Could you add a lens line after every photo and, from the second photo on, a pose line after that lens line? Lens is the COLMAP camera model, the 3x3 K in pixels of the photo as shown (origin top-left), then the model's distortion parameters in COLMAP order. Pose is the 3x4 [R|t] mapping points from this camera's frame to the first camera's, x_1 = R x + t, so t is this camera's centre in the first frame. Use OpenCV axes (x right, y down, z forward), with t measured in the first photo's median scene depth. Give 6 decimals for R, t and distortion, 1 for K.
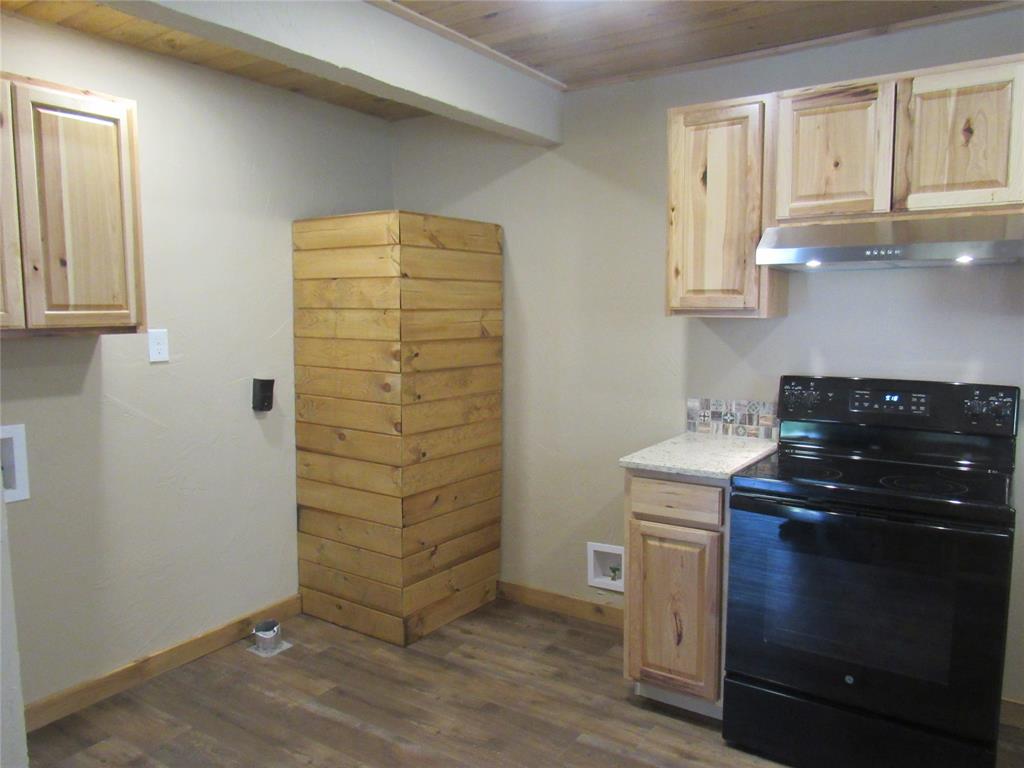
lens RADIAL K [[731.0, 0, 513.8], [0, 731.0, 385.3], [0, 0, 1]] dist [-0.029994, 0.006811]
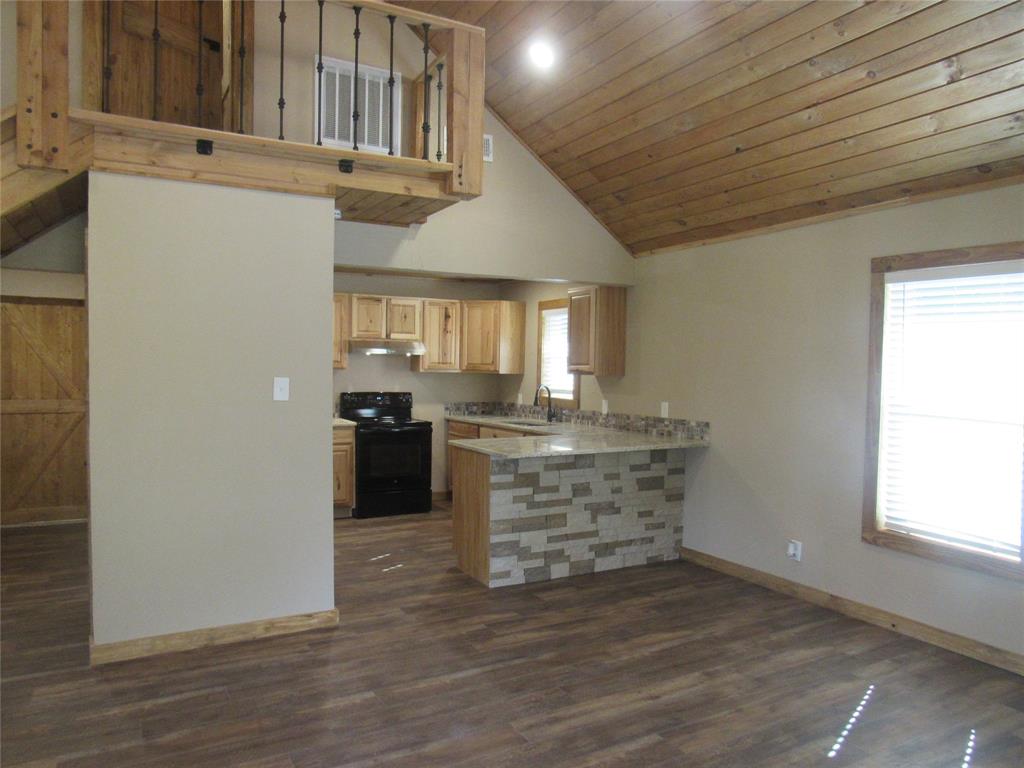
lens RADIAL K [[731.0, 0, 513.8], [0, 731.0, 385.3], [0, 0, 1]] dist [-0.029994, 0.006811]
pose [[0.453936, -0.010646, 0.890970, -1.853056], [0.075627, 0.996781, -0.026620, 0.084518], [-0.887819, 0.079466, 0.453280, -0.835021]]
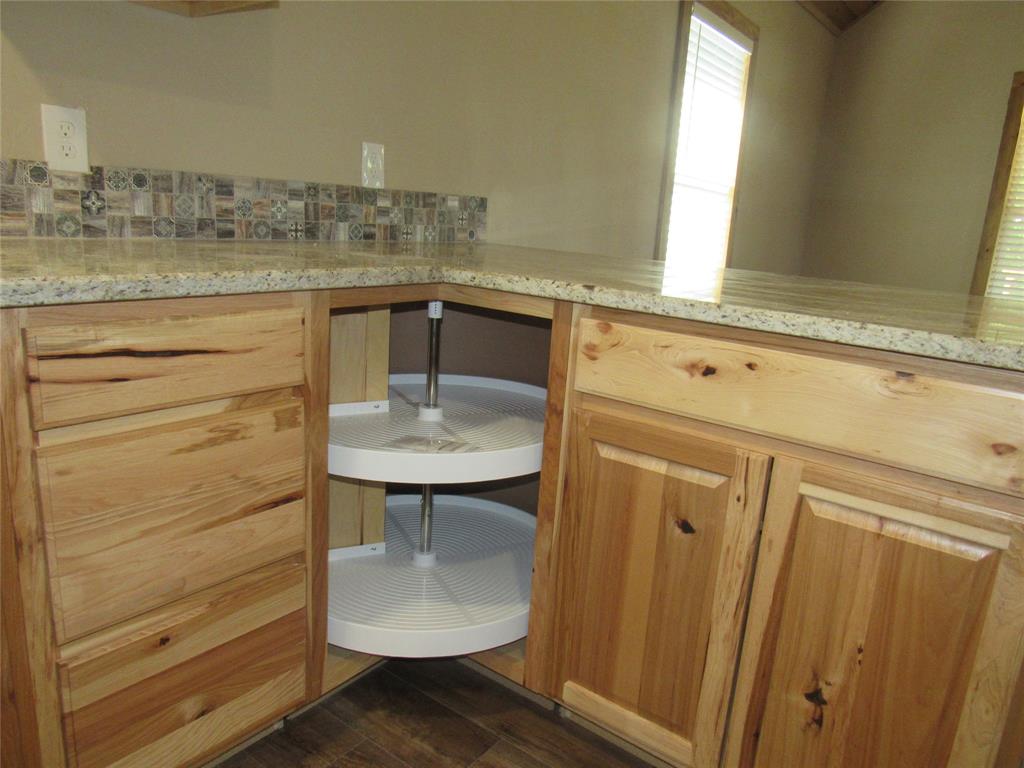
lens RADIAL K [[731.0, 0, 513.8], [0, 731.0, 385.3], [0, 0, 1]] dist [-0.029994, 0.006811]
pose [[-0.996583, -0.070660, 0.042761, 0.174137], [-0.052841, 0.943404, 0.327409, 0.094307], [-0.063476, 0.324031, -0.943915, 0.594337]]
